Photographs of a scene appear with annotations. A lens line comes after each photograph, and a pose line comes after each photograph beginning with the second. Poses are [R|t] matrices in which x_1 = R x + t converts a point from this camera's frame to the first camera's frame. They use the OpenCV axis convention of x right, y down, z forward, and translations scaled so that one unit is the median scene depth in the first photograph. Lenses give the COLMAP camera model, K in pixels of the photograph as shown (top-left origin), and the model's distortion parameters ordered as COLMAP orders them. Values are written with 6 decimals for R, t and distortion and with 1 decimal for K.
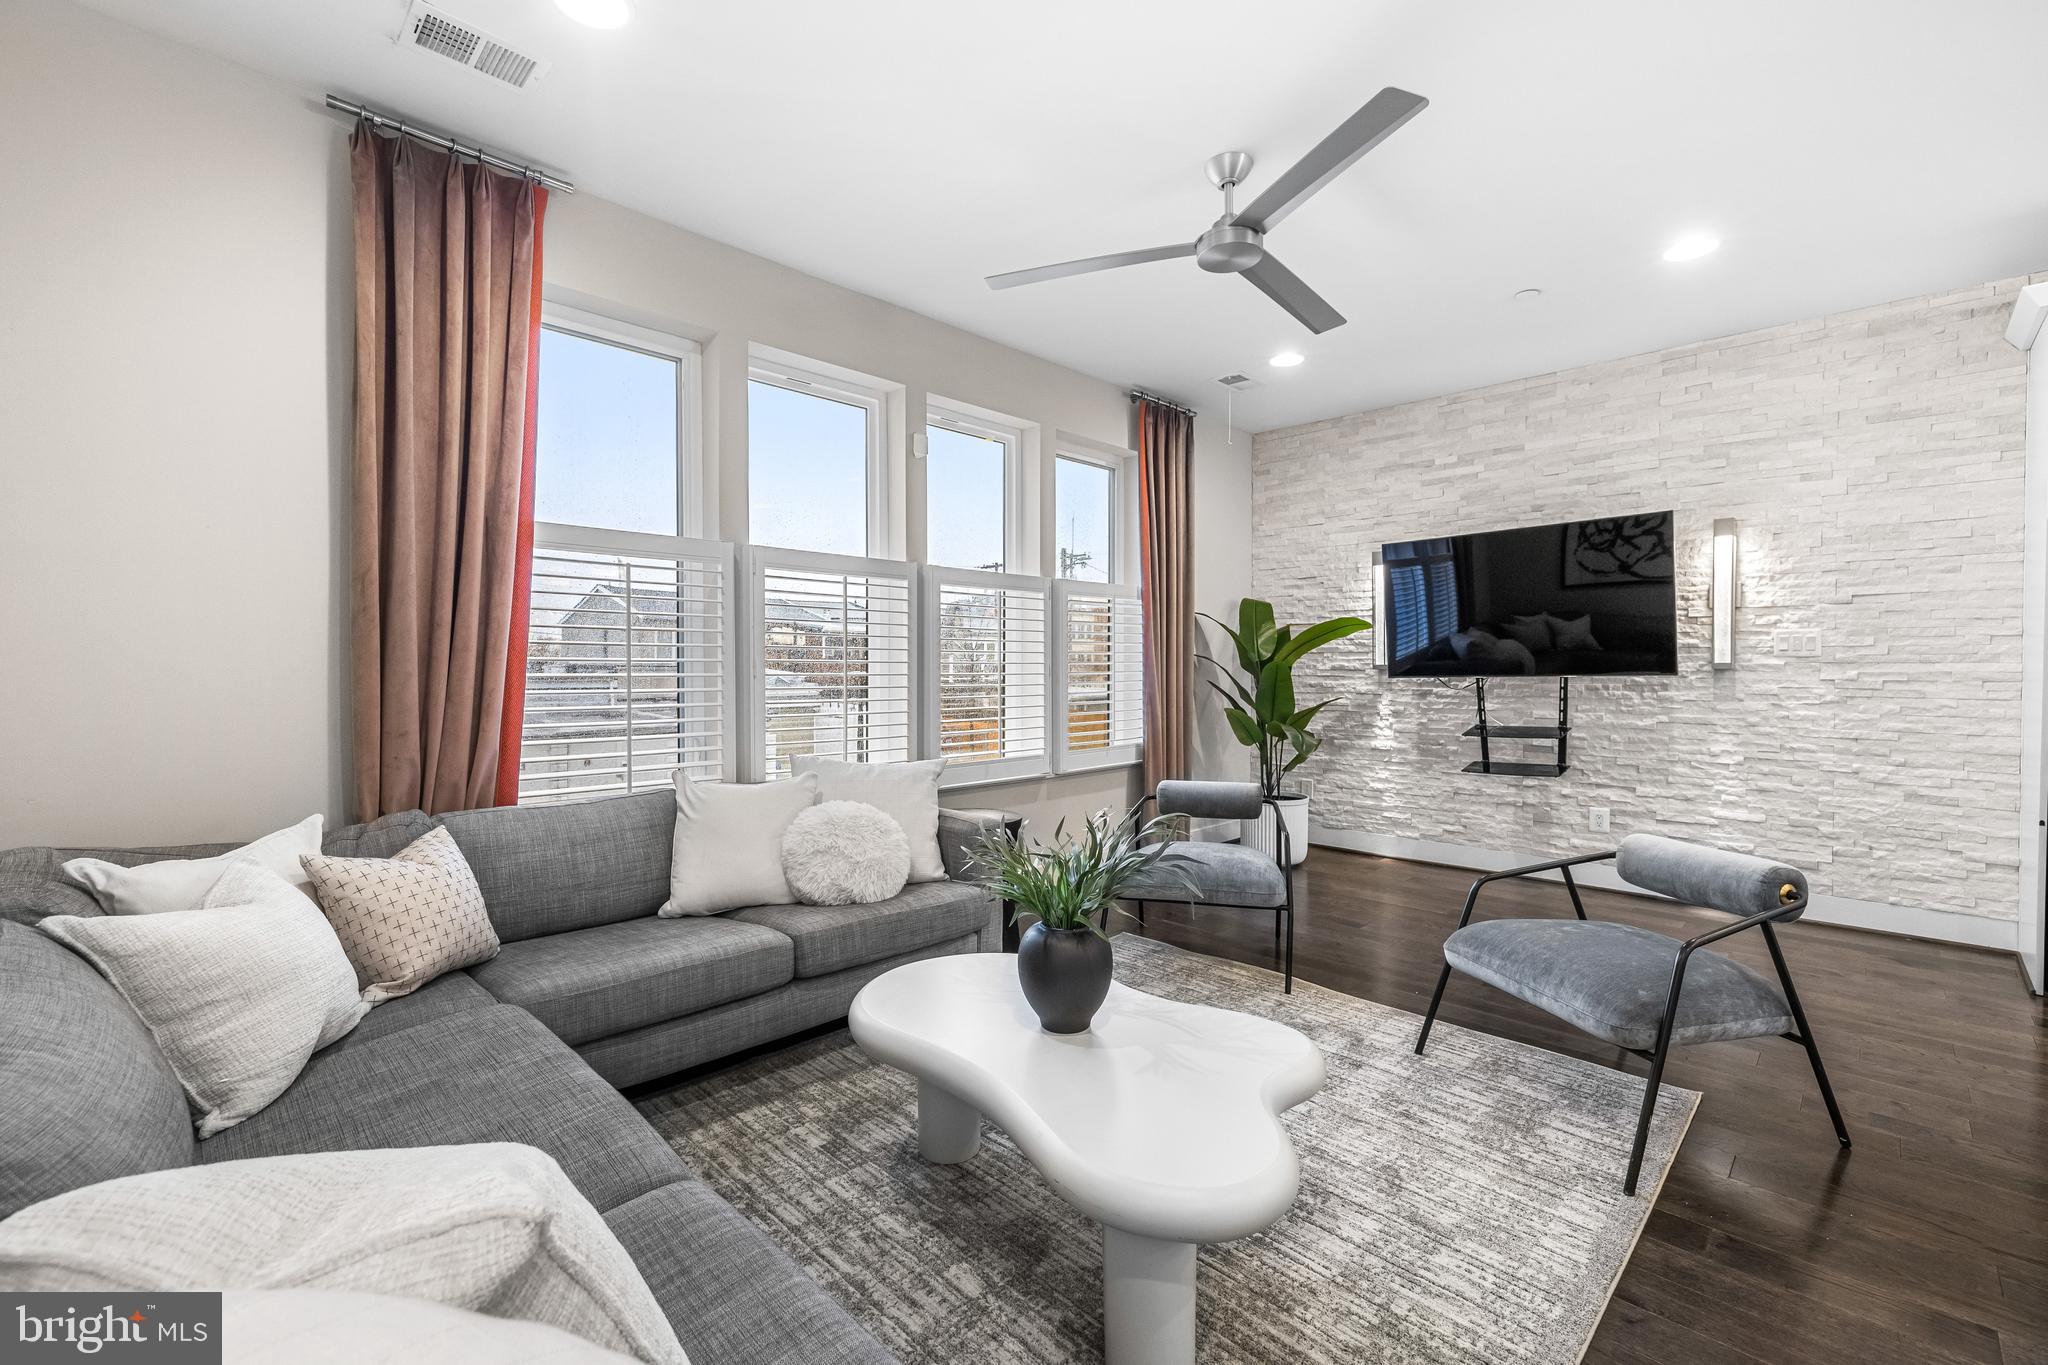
lens RADIAL K [[871.1, 0, 1025.8], [0, 871.1, 676.6], [0, 0, 1]] dist [-0.000164, 0.000438]
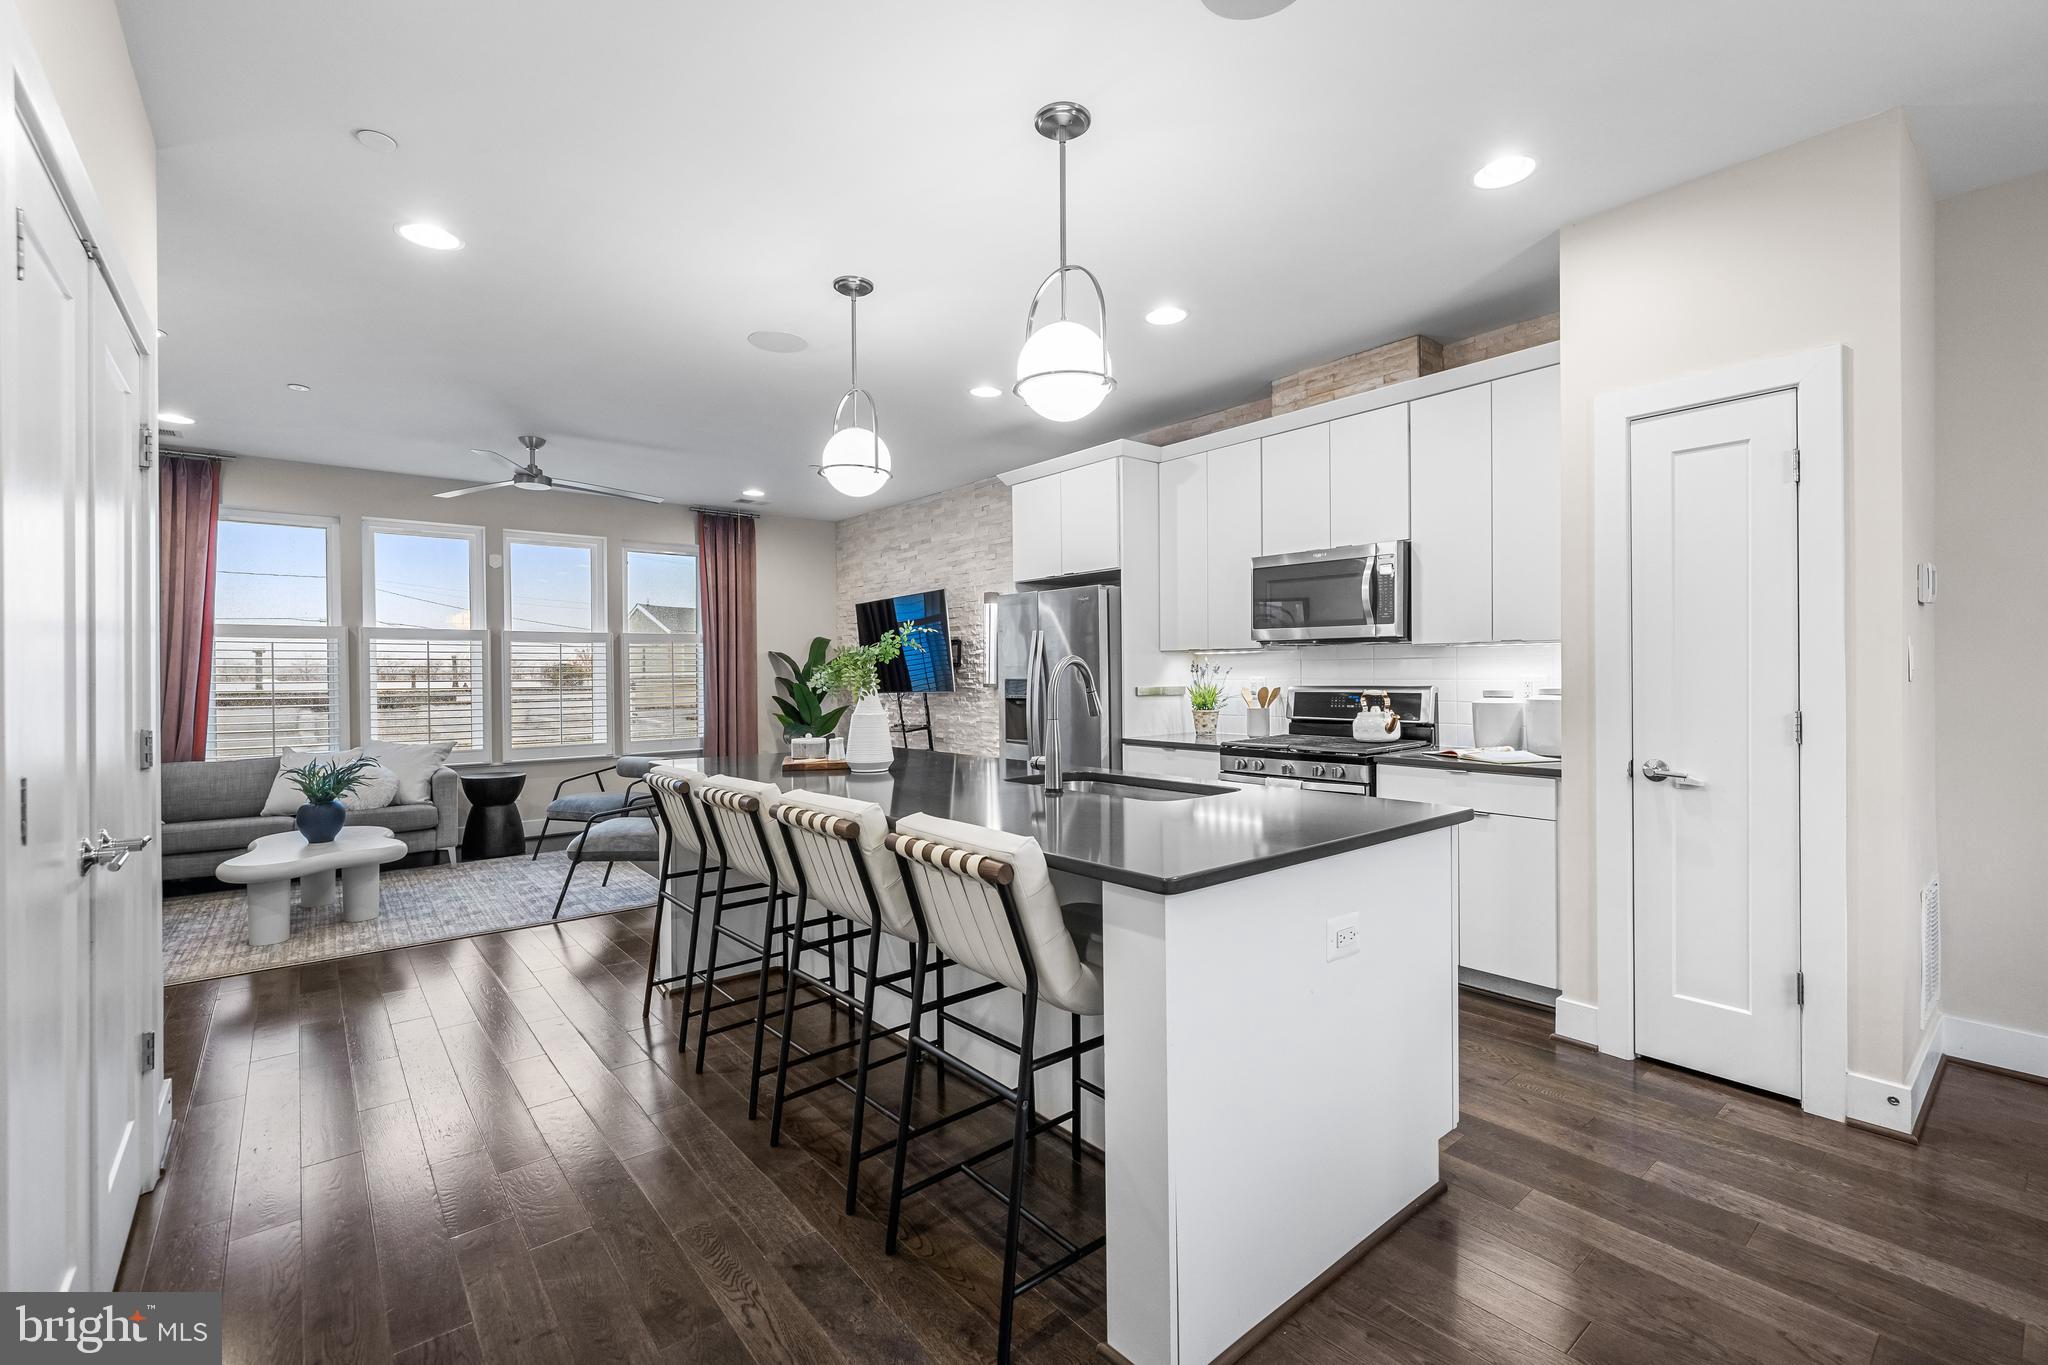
lens RADIAL K [[881.0, 0, 1027.4], [0, 881.0, 675.8], [0, 0, 1]] dist [0.000001, 0.000069]
pose [[0.995094, -0.008863, -0.098534, 1.050632], [0.008069, 0.999932, -0.008455, -0.016290], [0.098602, 0.007618, 0.995098, -0.595570]]
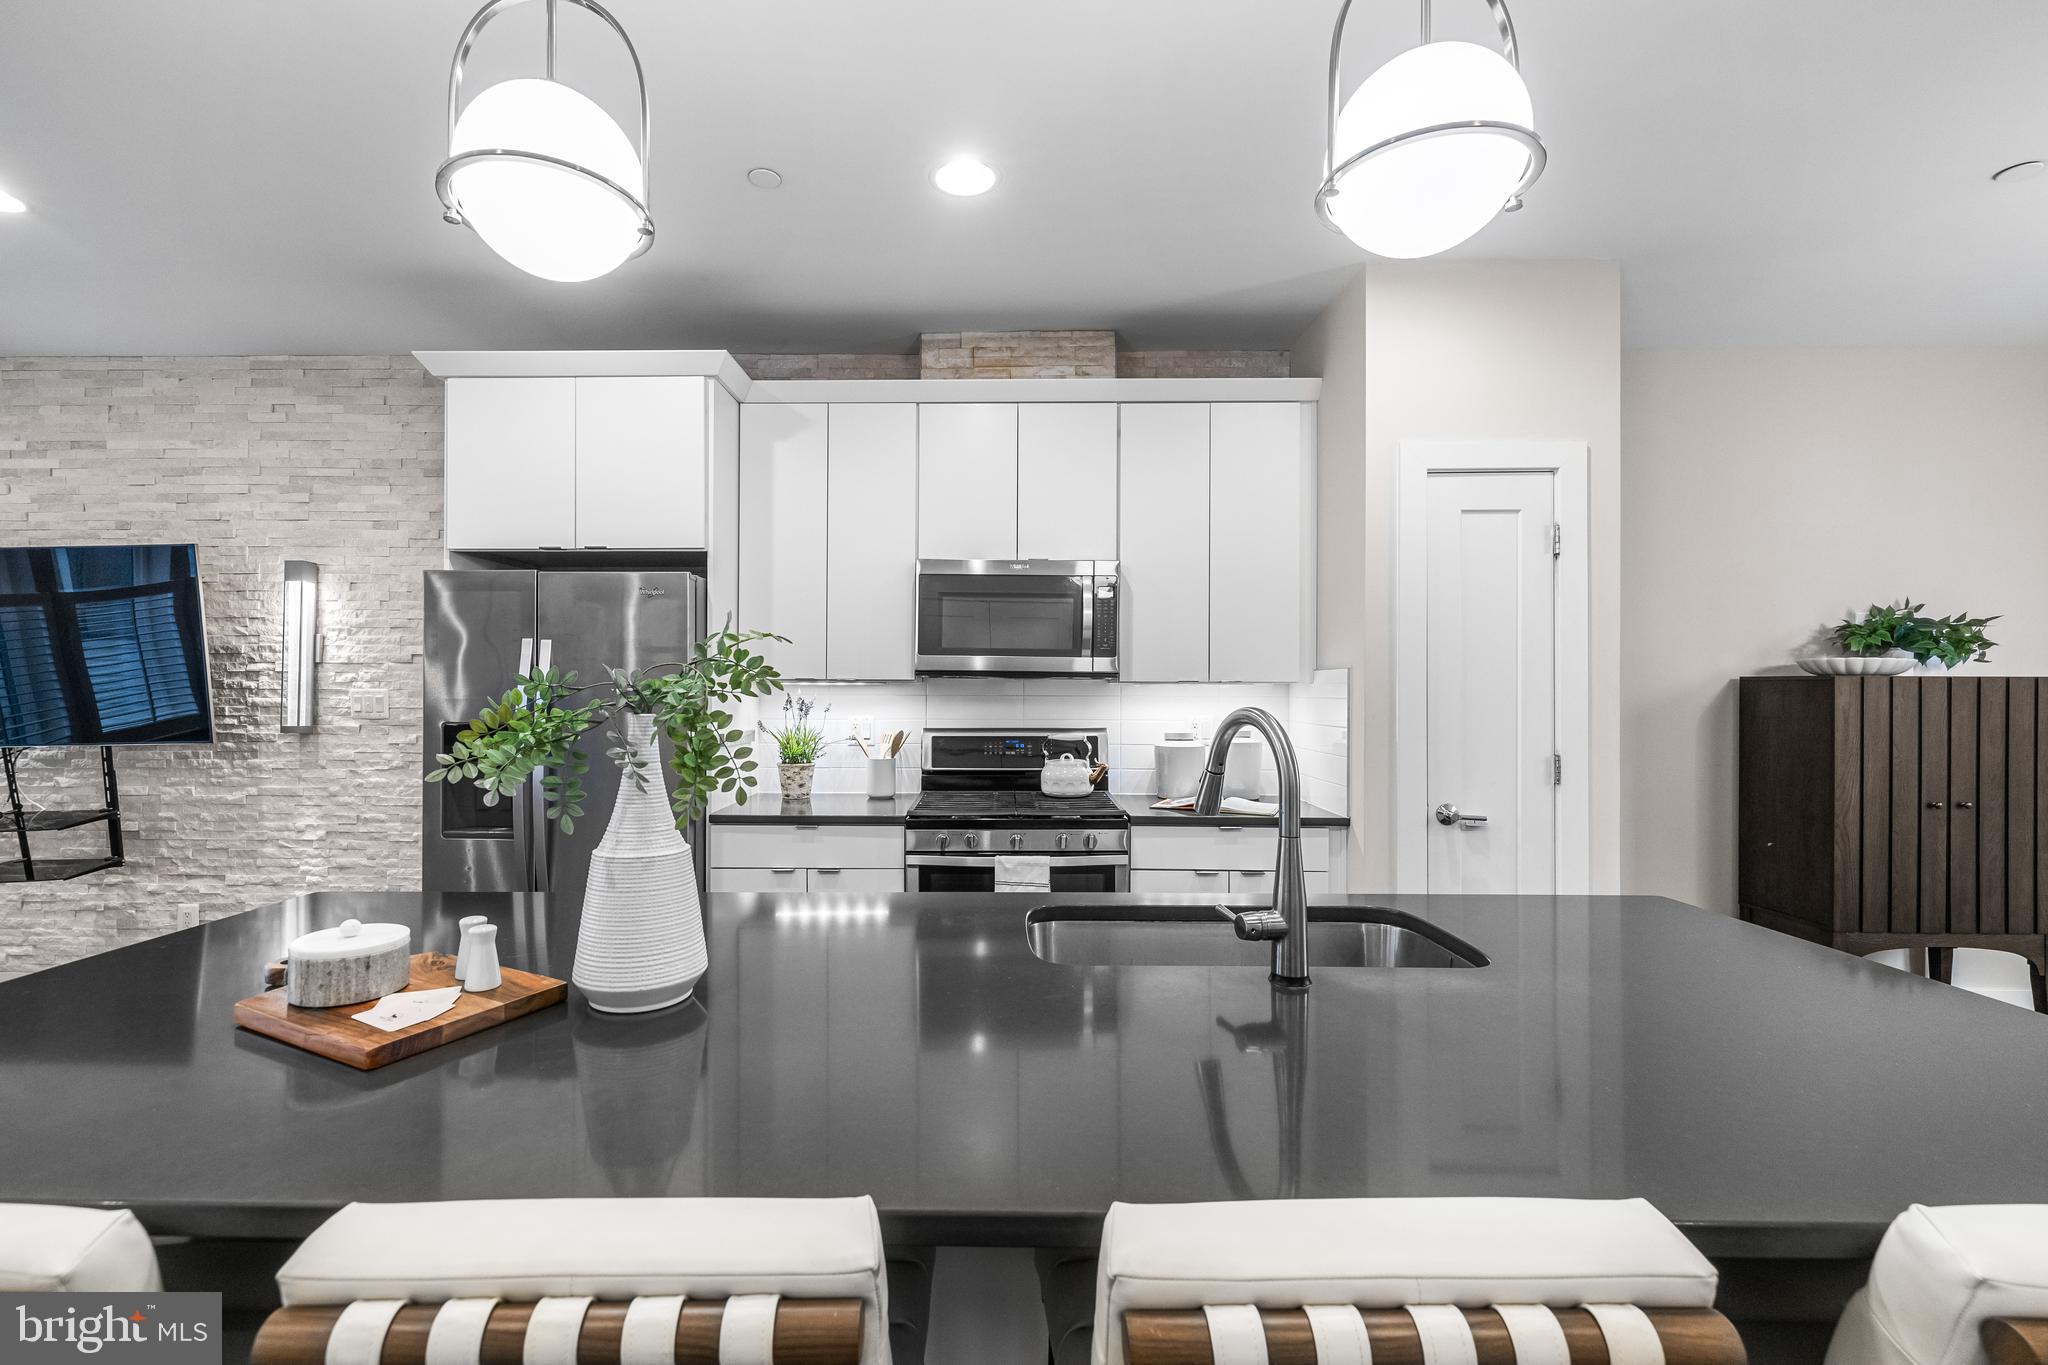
lens RADIAL K [[887.2, 0, 983.6], [0, 887.2, 686.2], [0, 0, 1]] dist [0.001482, 0.000447]
pose [[0.724205, 0.004643, 0.689569, 0.702320], [0.006002, 0.999897, -0.013035, -0.040727], [-0.689558, 0.013579, 0.724103, -0.122802]]
